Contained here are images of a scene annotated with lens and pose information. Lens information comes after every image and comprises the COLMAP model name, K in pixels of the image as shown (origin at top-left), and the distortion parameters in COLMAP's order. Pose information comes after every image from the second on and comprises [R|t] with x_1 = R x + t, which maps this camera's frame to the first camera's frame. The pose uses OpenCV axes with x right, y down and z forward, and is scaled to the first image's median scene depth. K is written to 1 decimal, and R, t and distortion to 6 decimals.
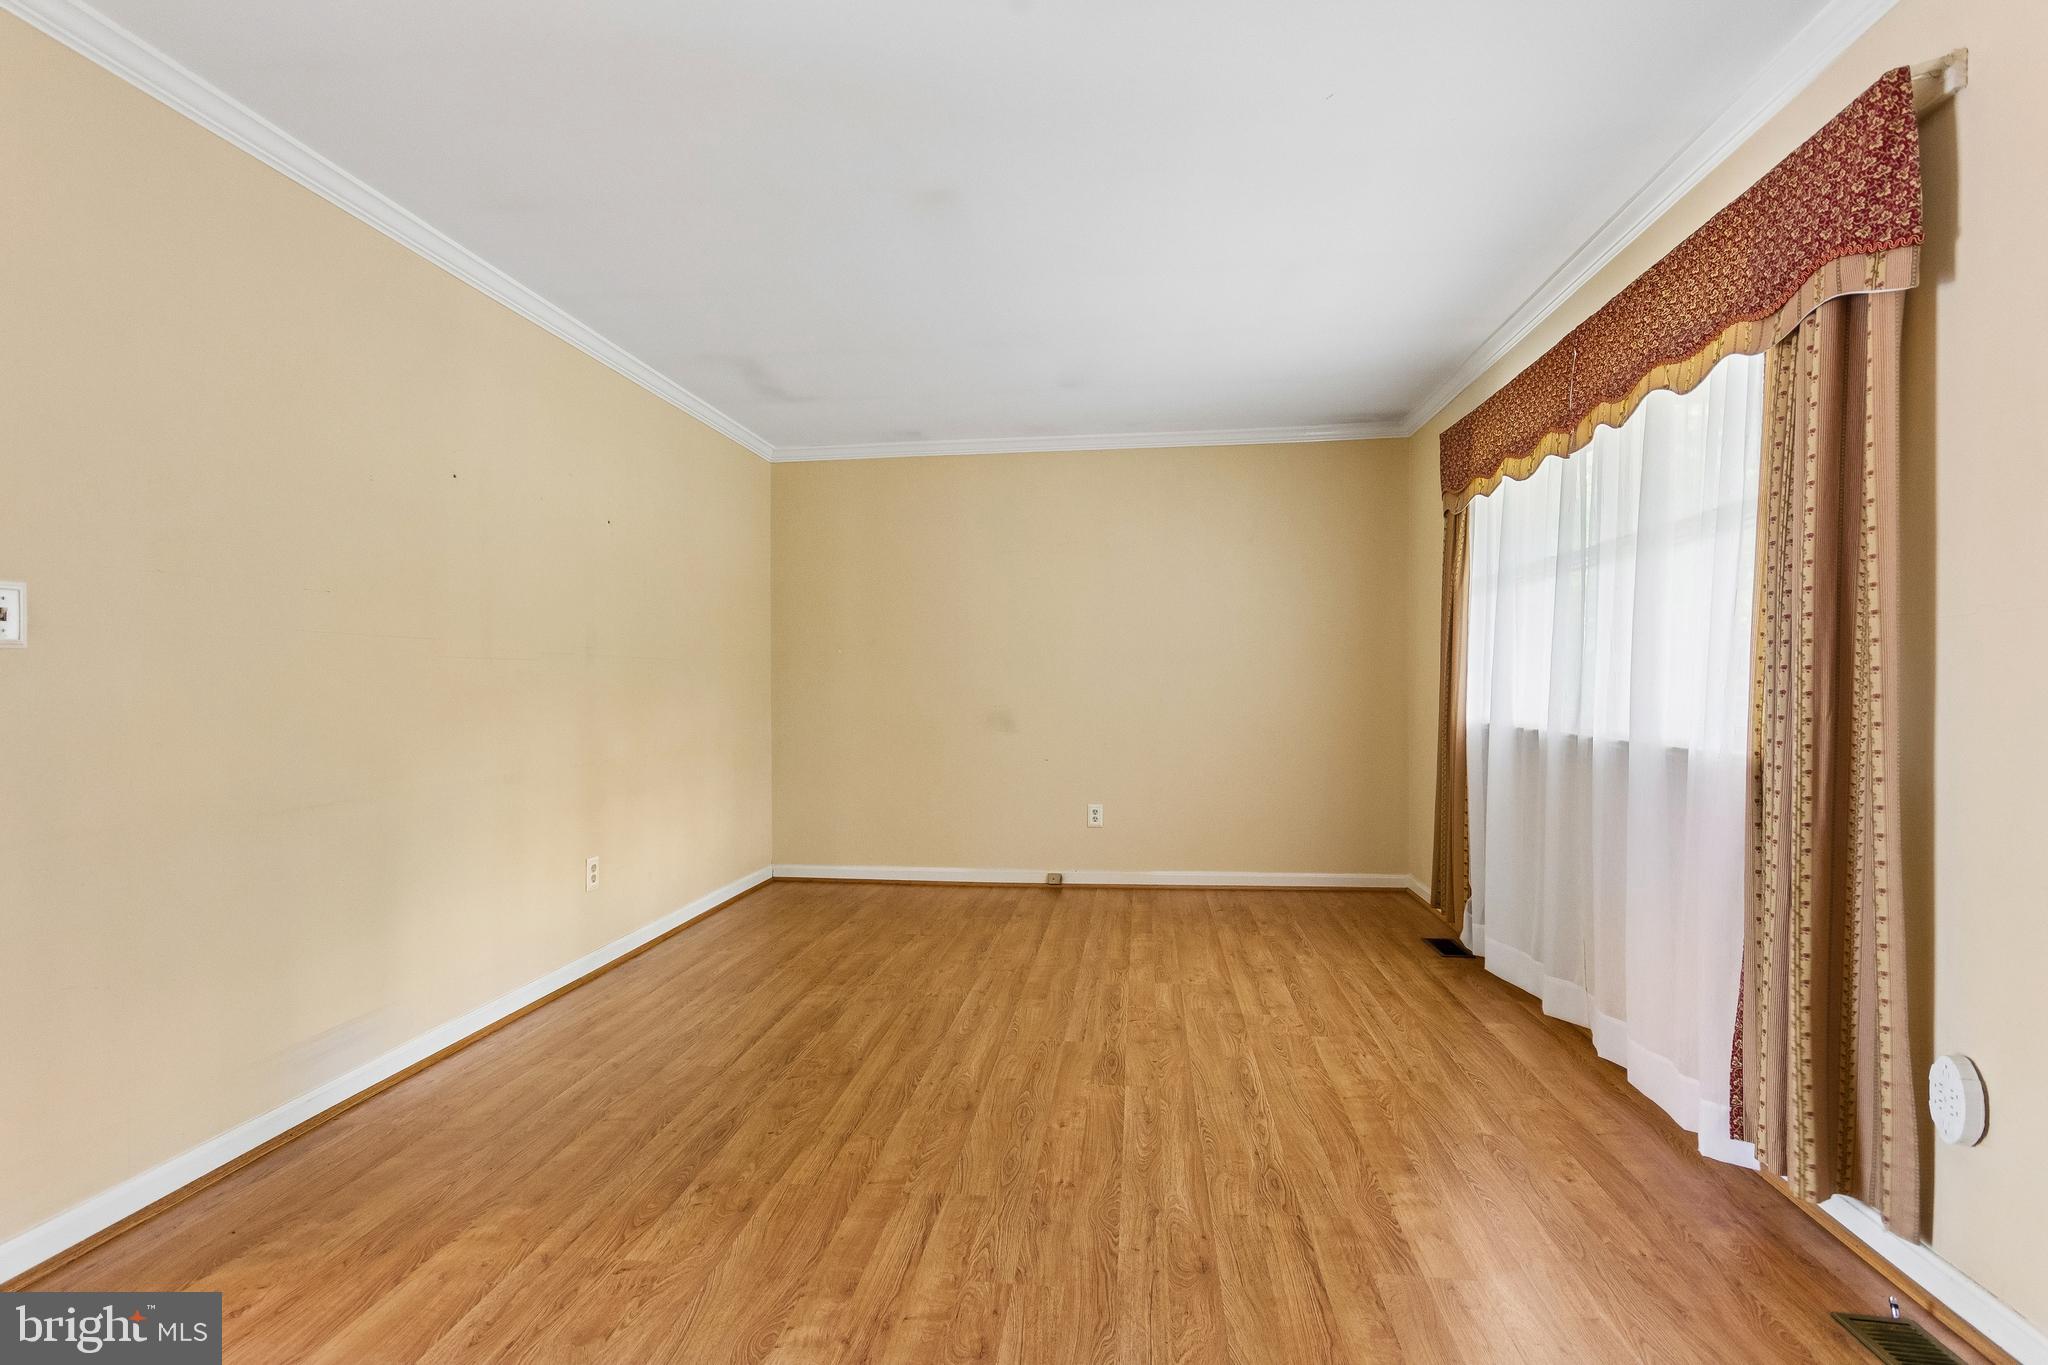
lens RADIAL K [[967.7, 0, 1021.9], [0, 967.7, 682.9], [0, 0, 1]] dist [0.000353, 0.001820]
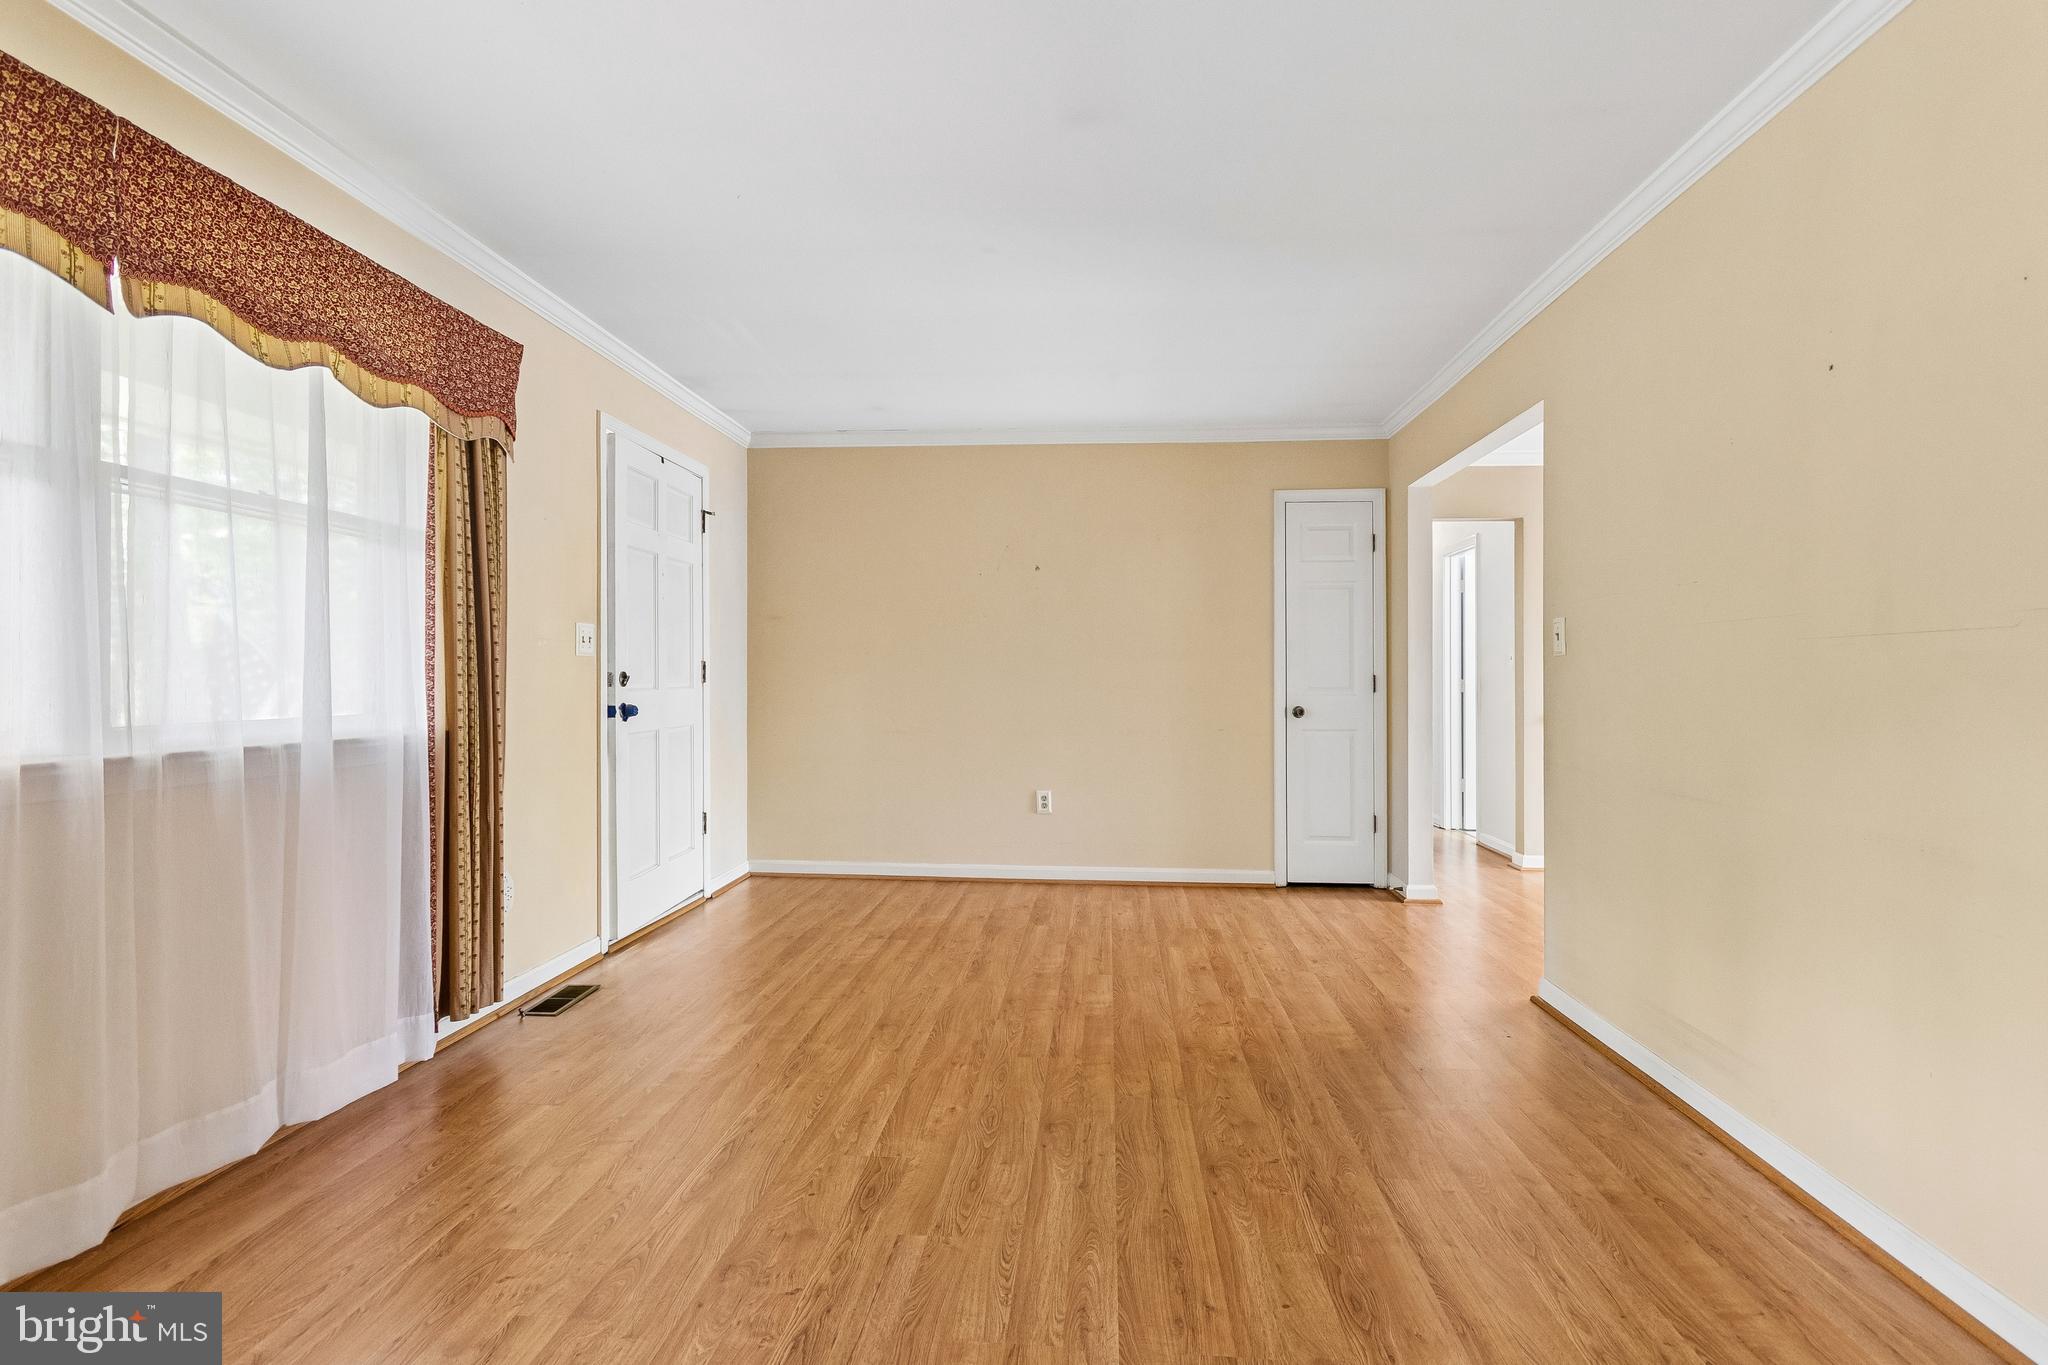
lens RADIAL K [[967.7, 0, 1013.7], [0, 967.7, 680.7], [0, 0, 1]] dist [0.000353, 0.001820]
pose [[-0.999625, -0.000937, -0.027355, 0.006003], [-0.001101, 0.999982, 0.005954, -0.002098], [0.027349, 0.005982, -0.999608, 2.045499]]
